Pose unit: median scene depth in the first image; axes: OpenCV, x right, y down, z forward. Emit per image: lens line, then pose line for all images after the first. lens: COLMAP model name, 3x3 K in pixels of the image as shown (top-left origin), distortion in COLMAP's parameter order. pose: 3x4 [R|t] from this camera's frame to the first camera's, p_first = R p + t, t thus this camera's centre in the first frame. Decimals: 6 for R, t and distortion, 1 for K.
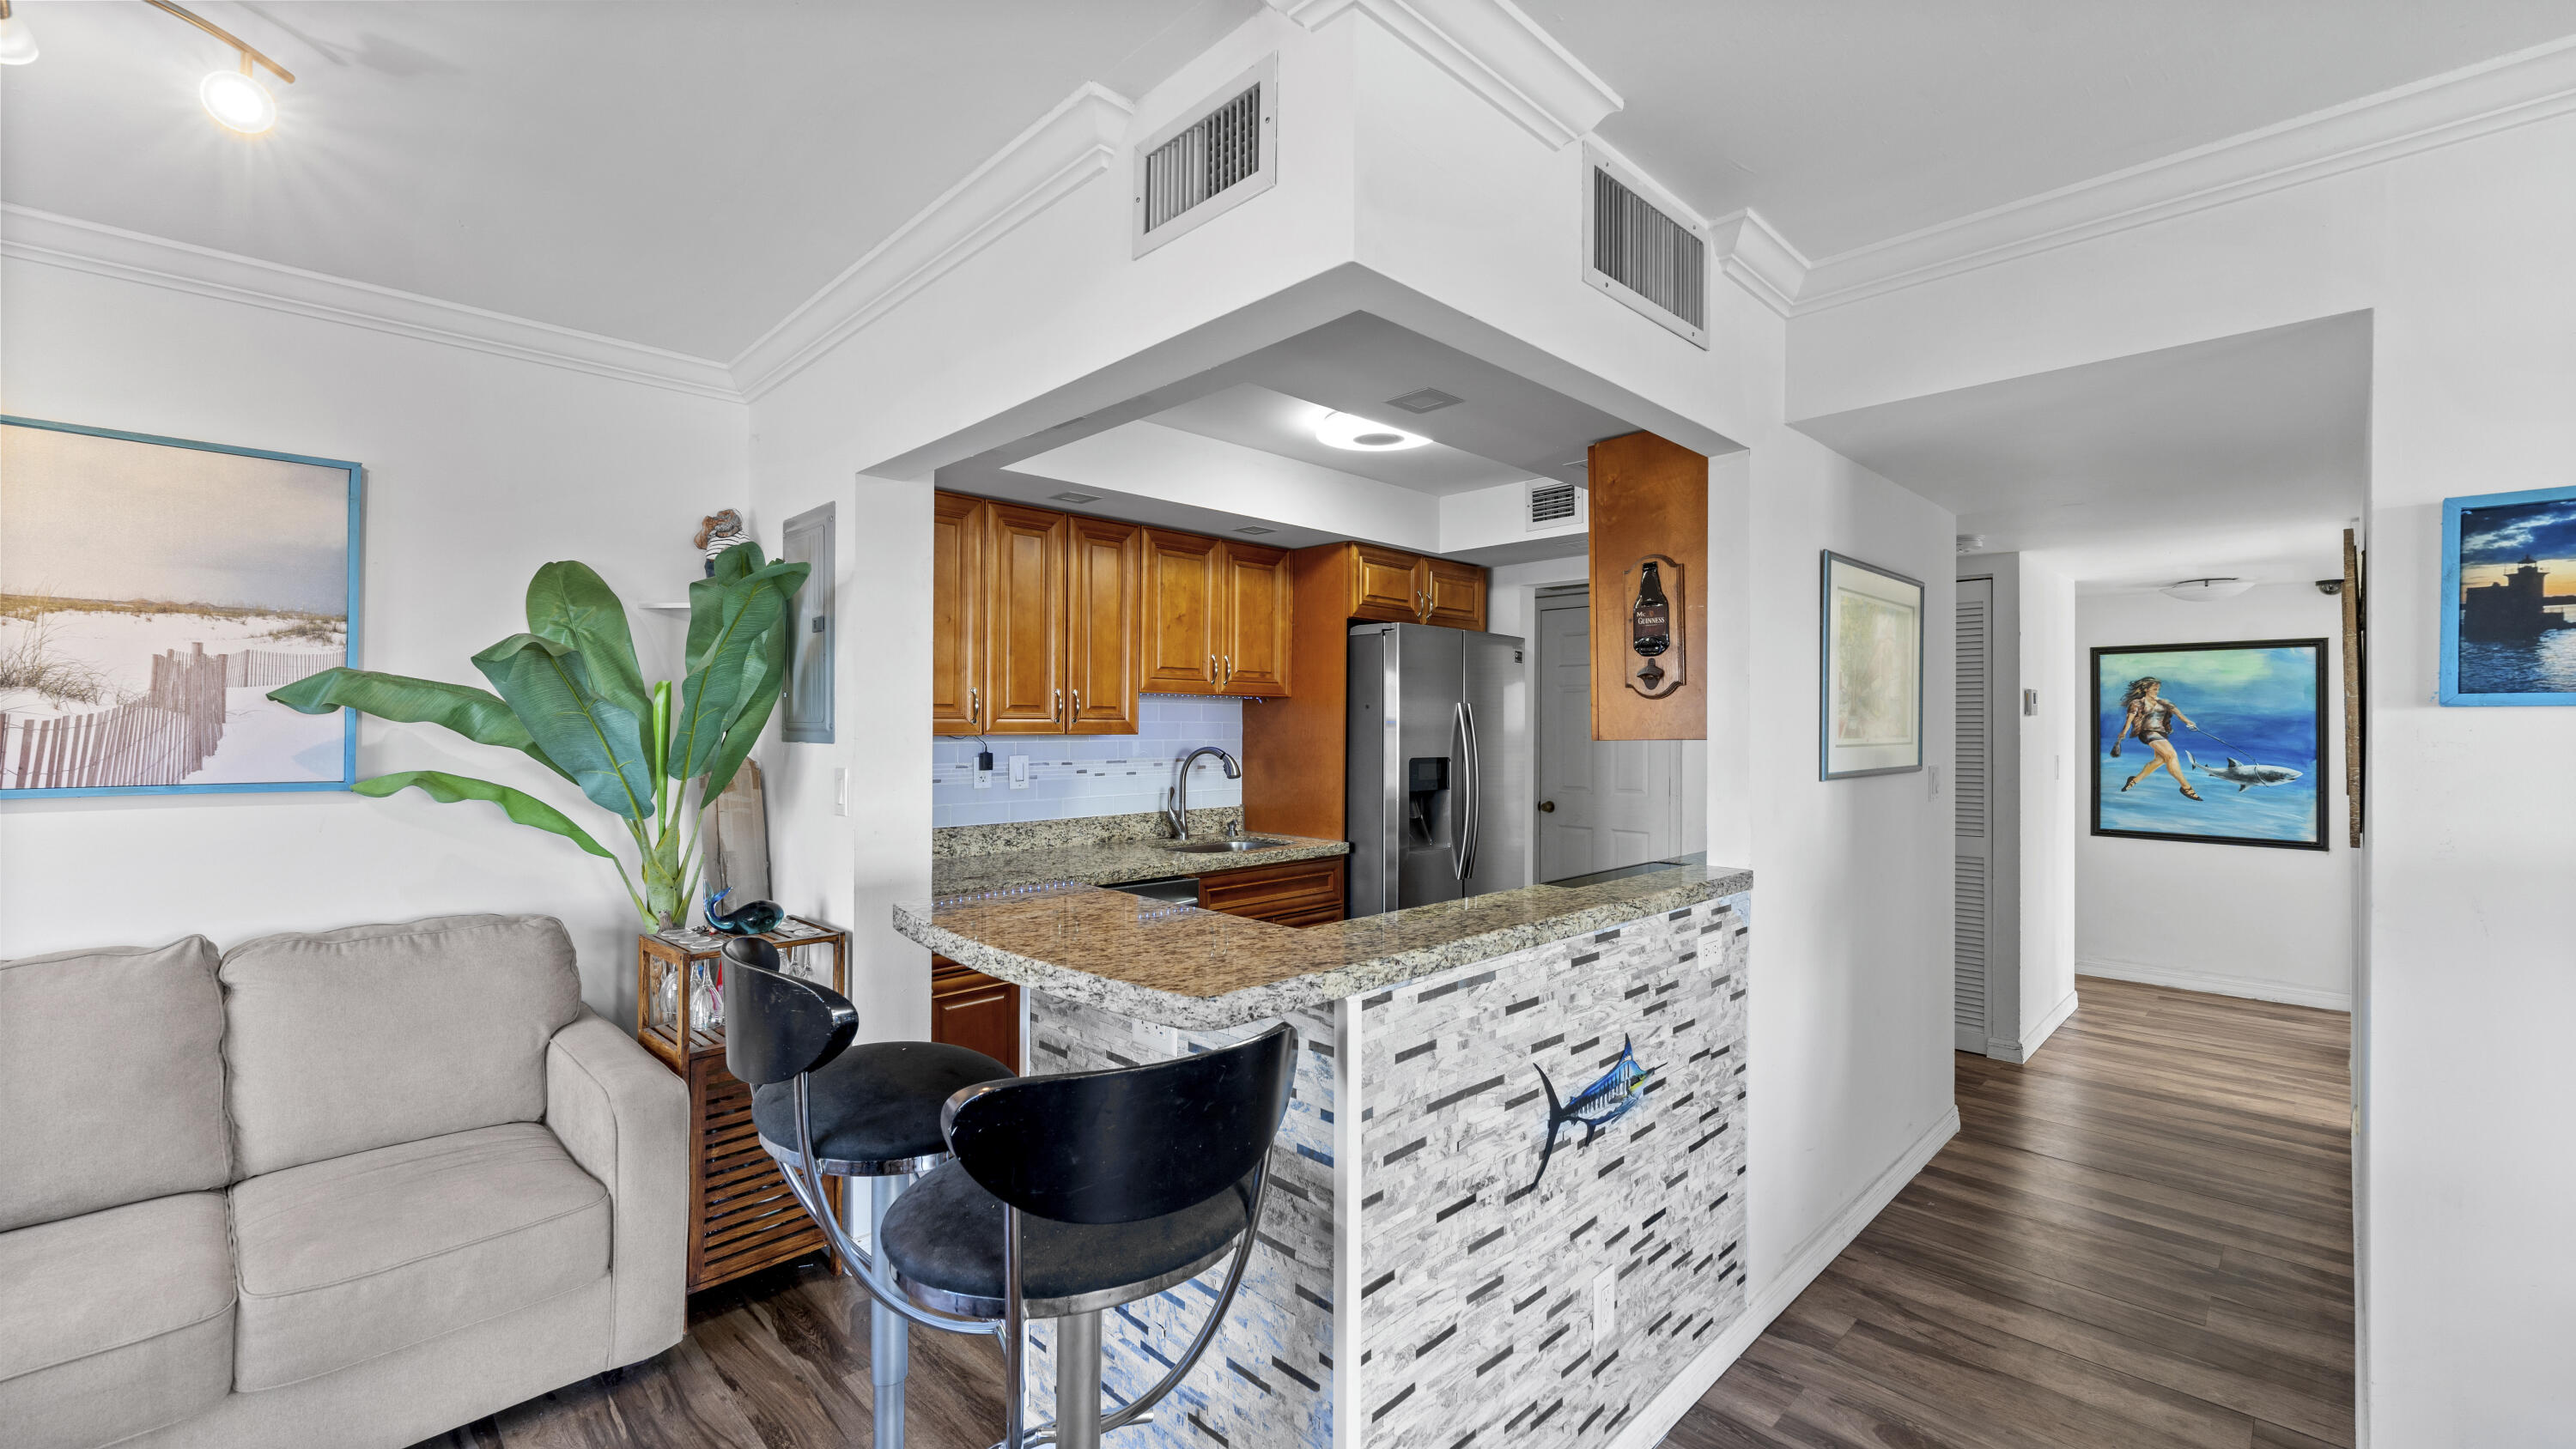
lens RADIAL K [[1058.4, 0, 1291.2], [0, 1058.4, 719.7], [0, 0, 1]] dist [0.002351, -0.001342]
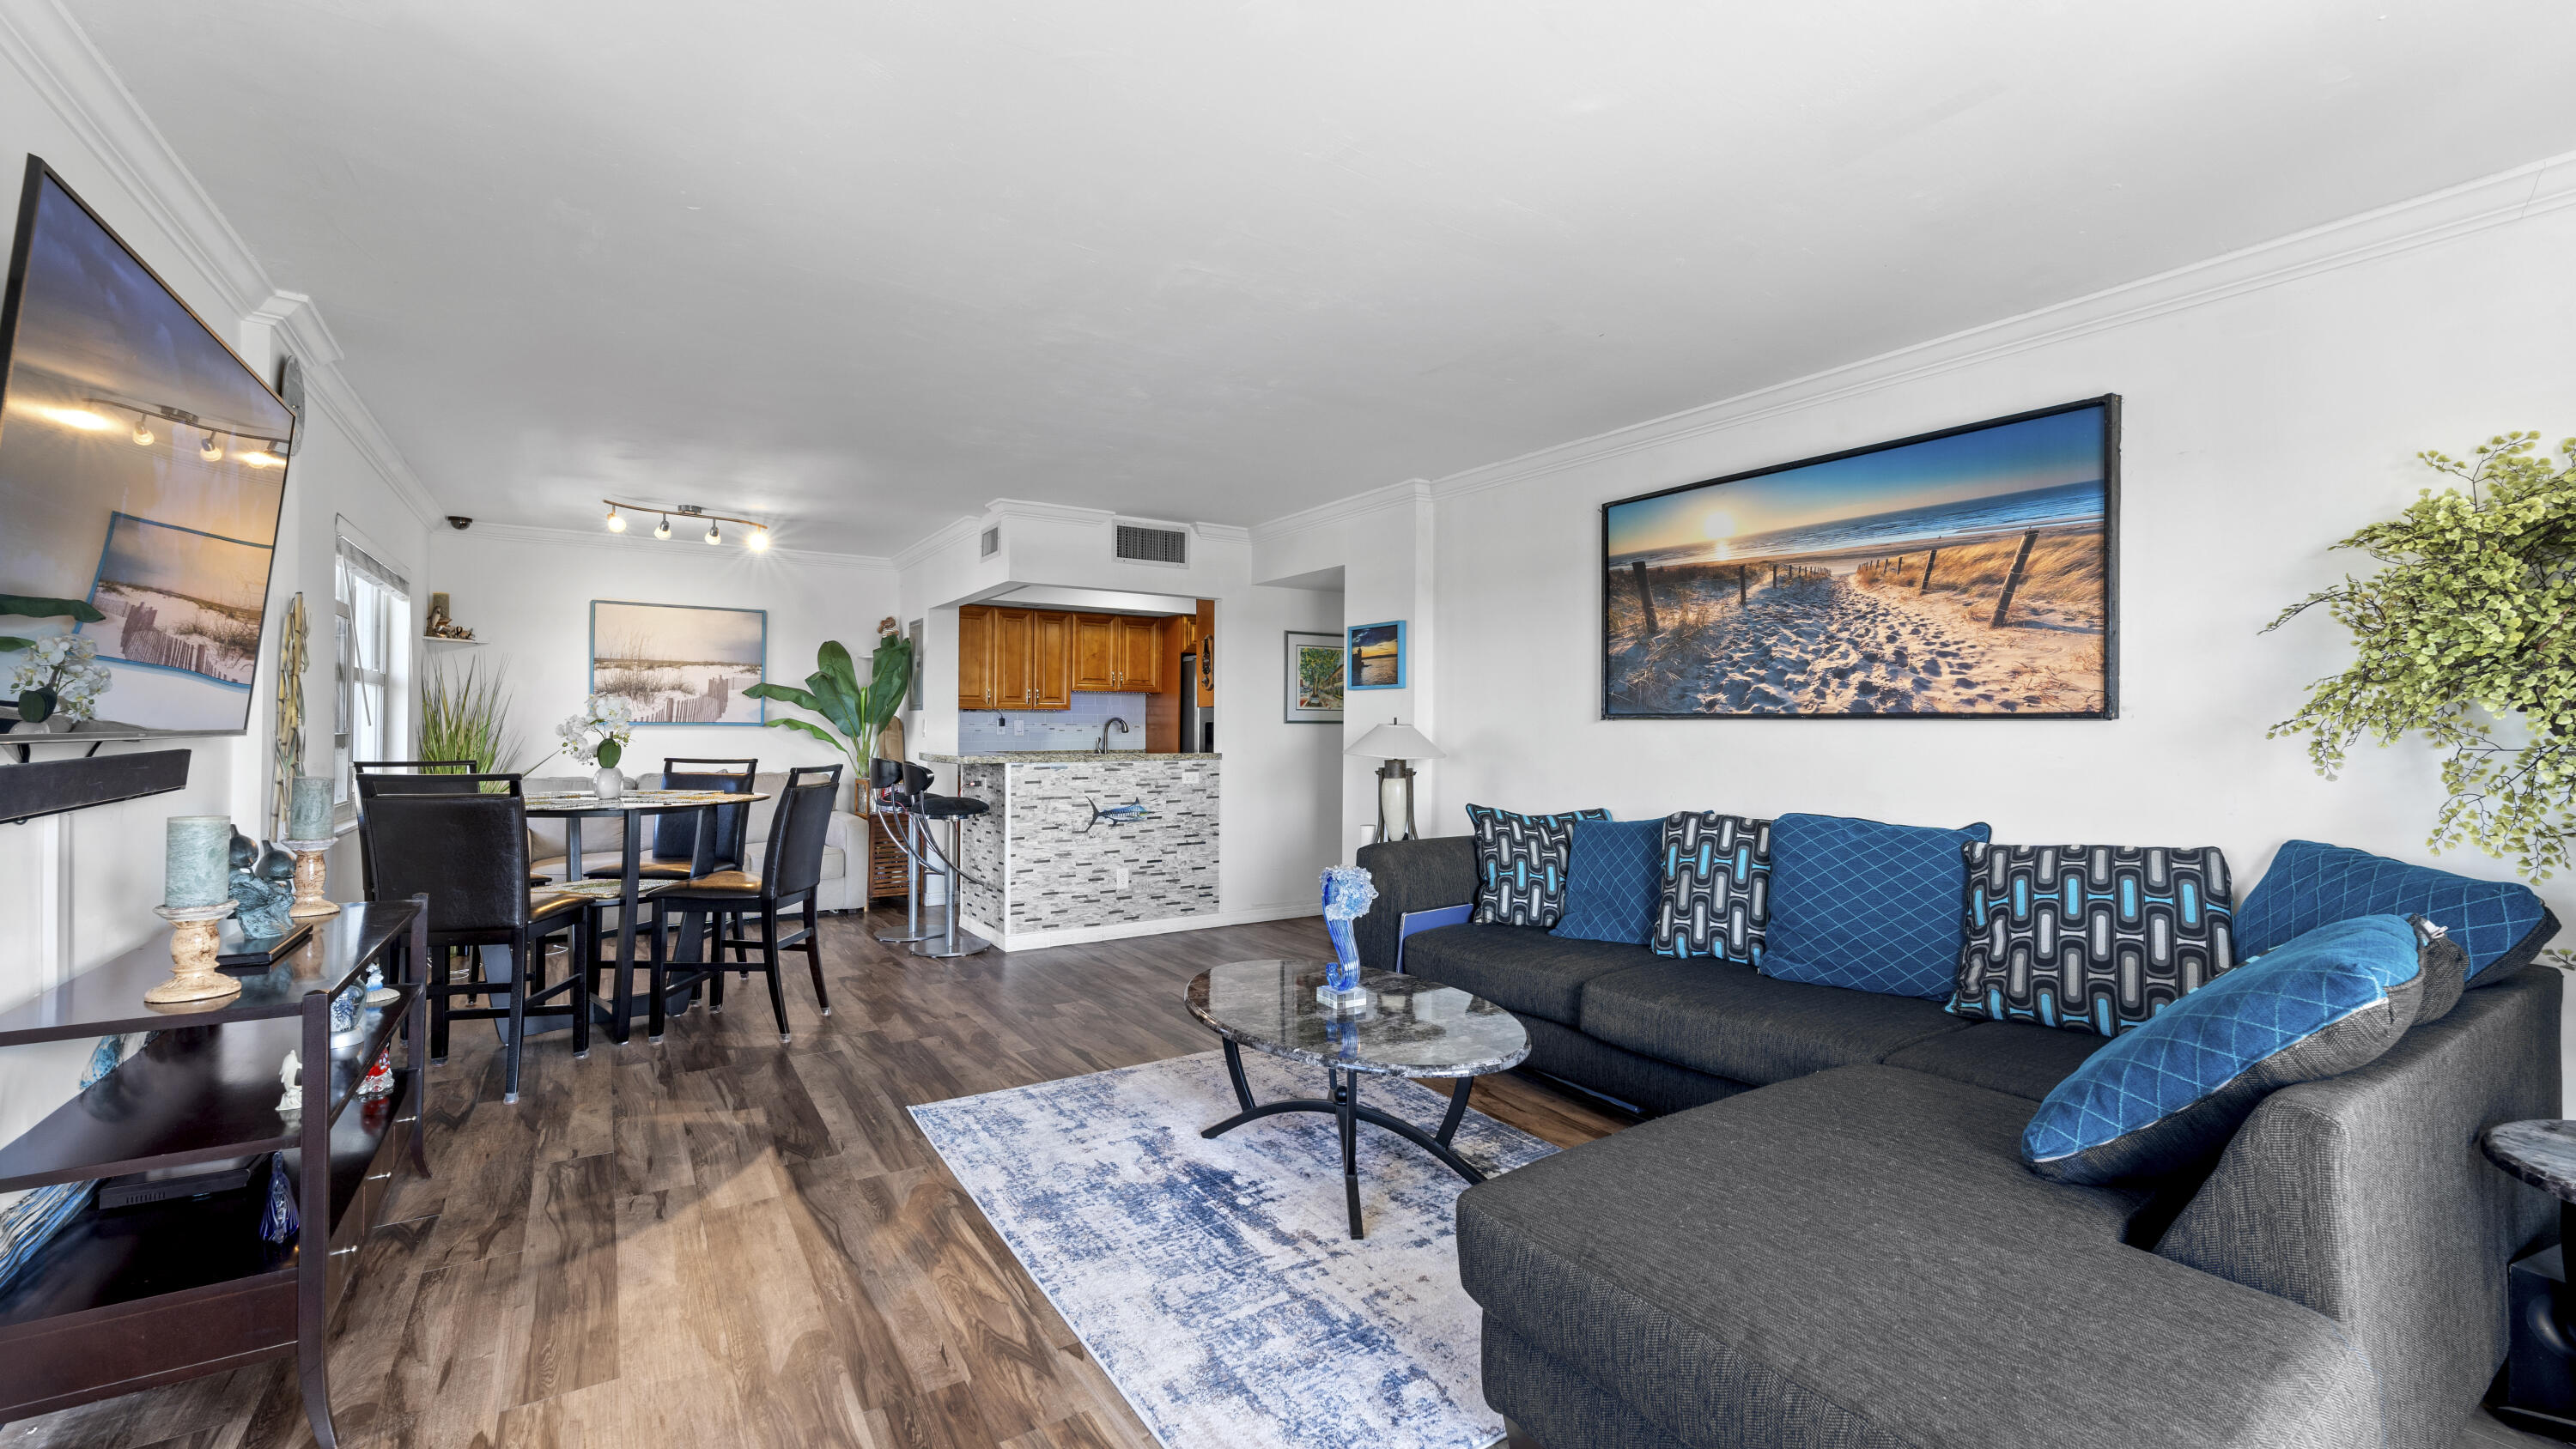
lens RADIAL K [[1058.4, 0, 1286.9], [0, 1058.4, 724.3], [0, 0, 1]] dist [0.002351, -0.001342]
pose [[0.981821, -0.000041, -0.189807, 0.983735], [0.000299, 0.999999, 0.001332, 0.056552], [0.189807, -0.001365, 0.981820, -1.453586]]
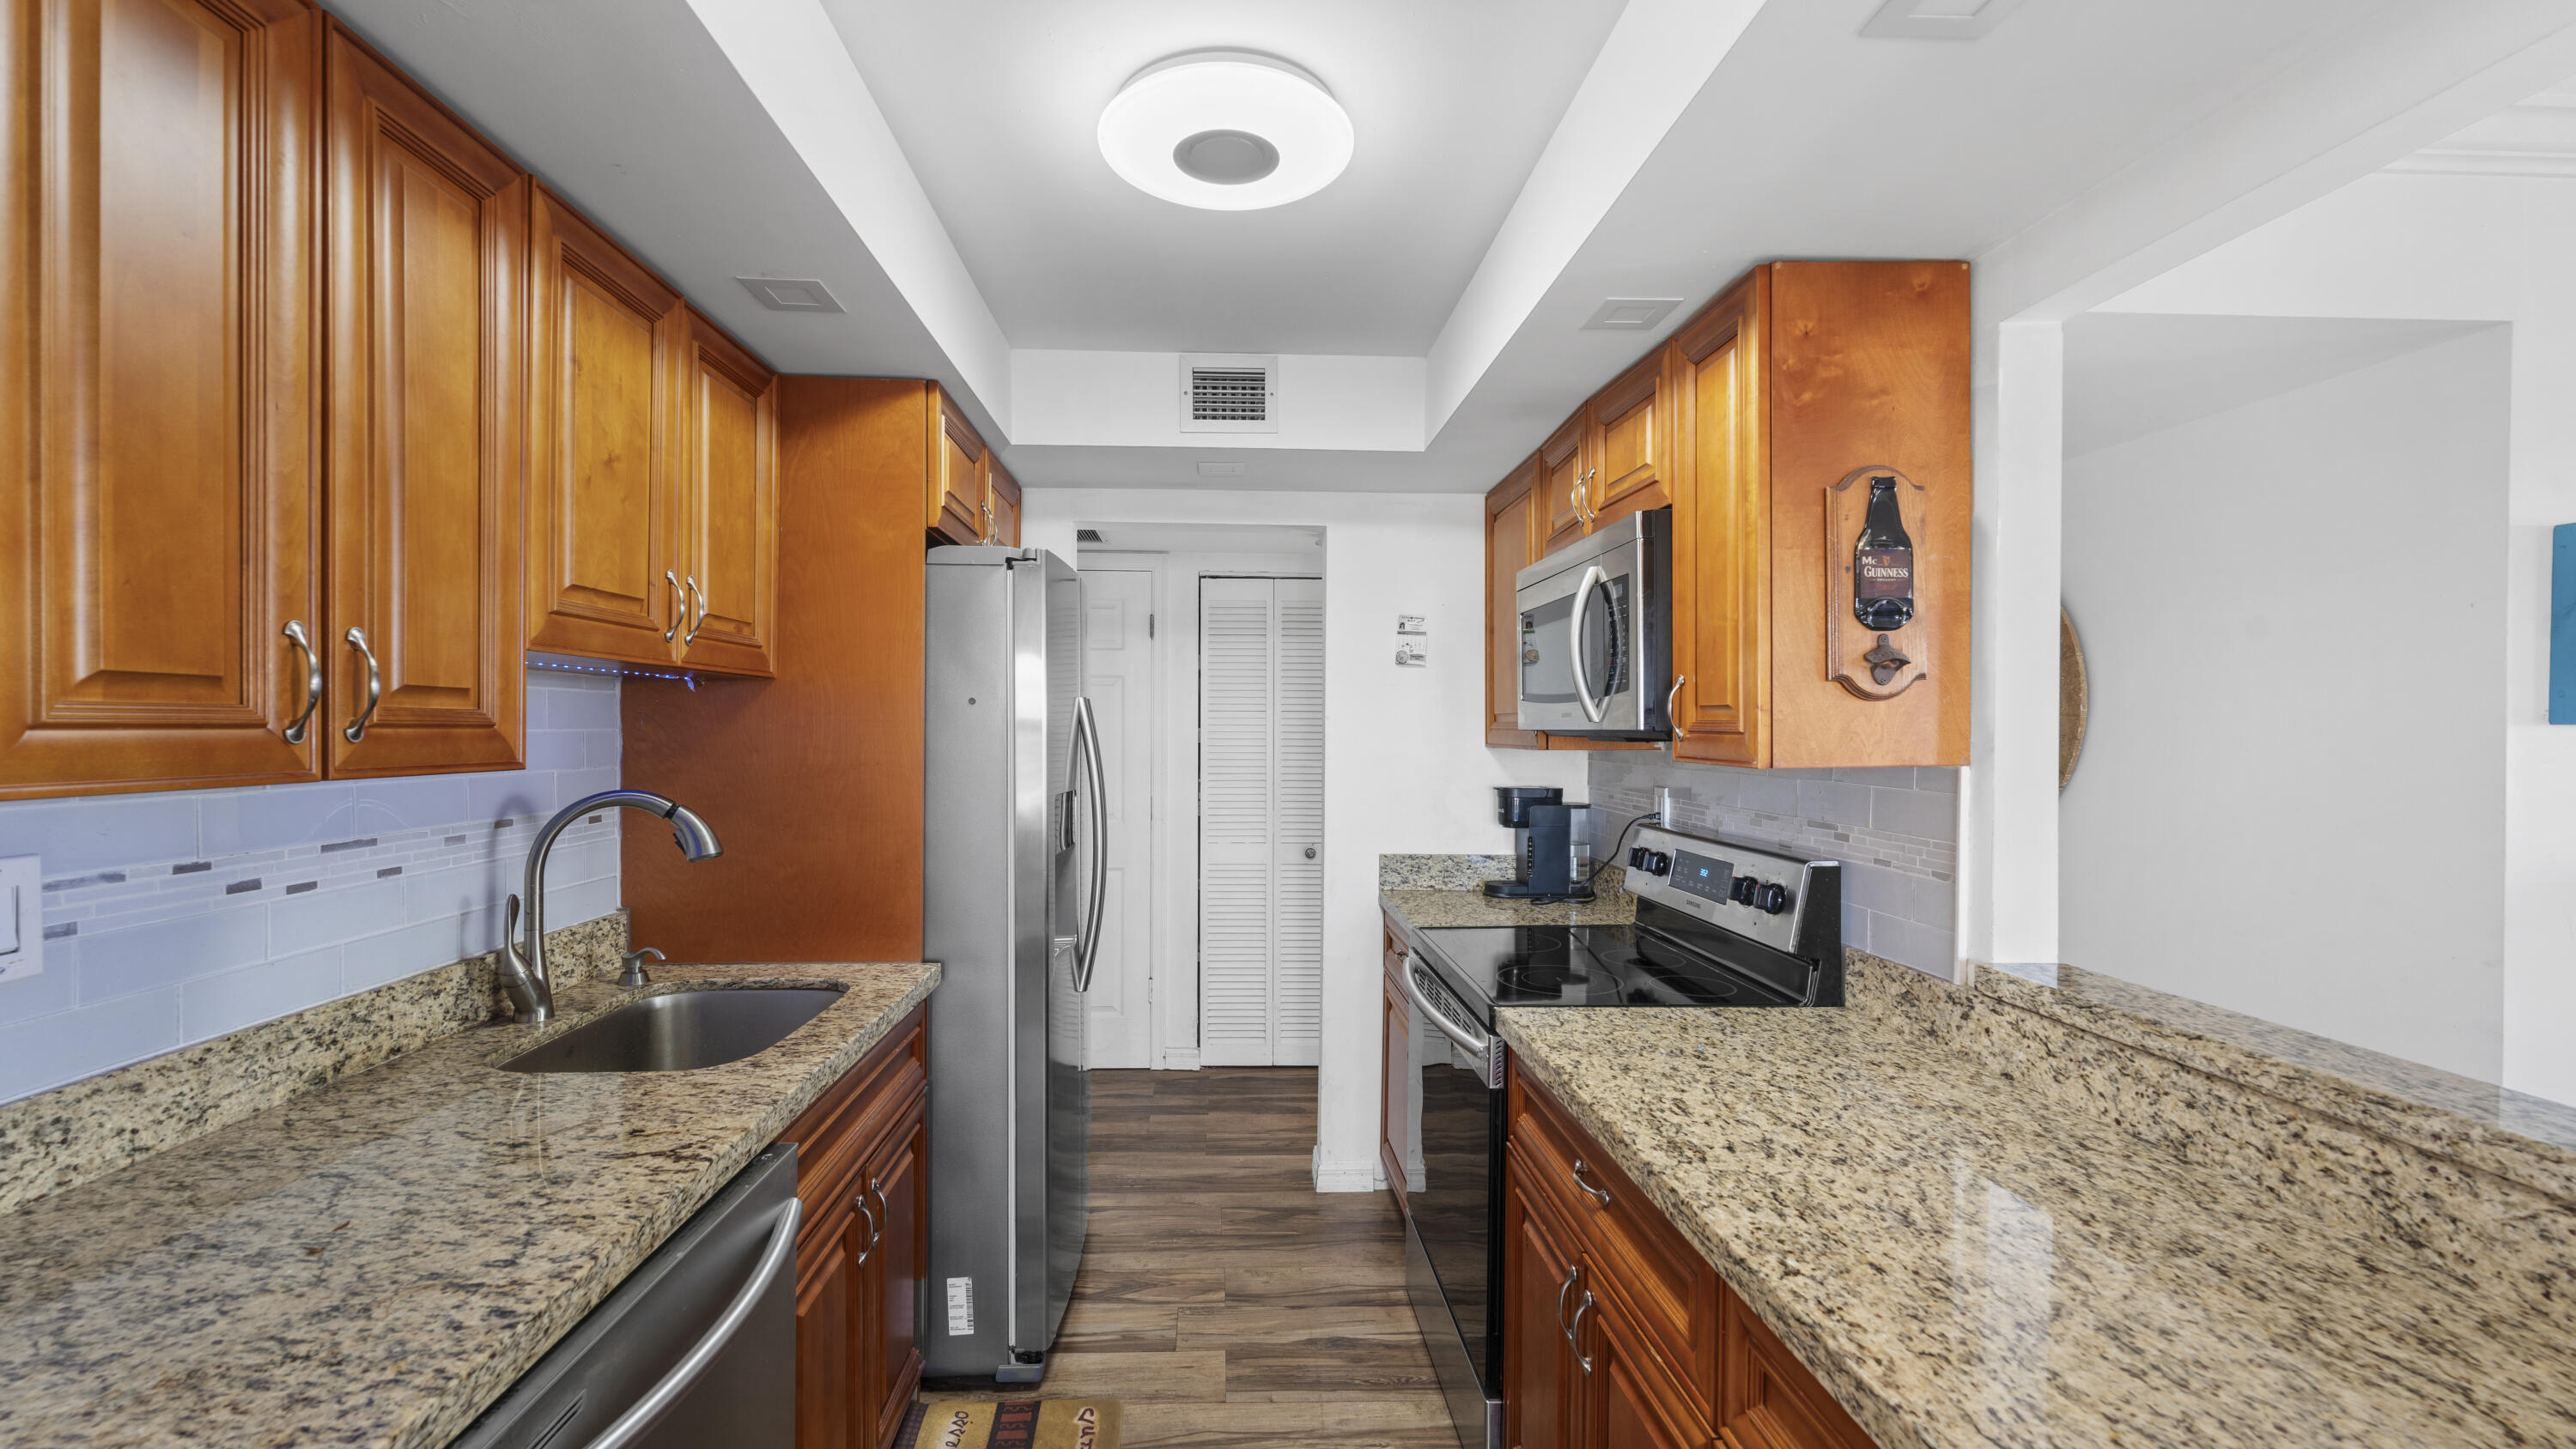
lens RADIAL K [[1058.4, 0, 1273.3], [0, 1058.4, 734.3], [0, 0, 1]] dist [0.002351, -0.001342]
pose [[0.668114, -0.005064, 0.744042, -0.341353], [-0.006606, 0.999897, 0.012738, -0.005108], [-0.744029, -0.013425, 0.668012, 0.823777]]
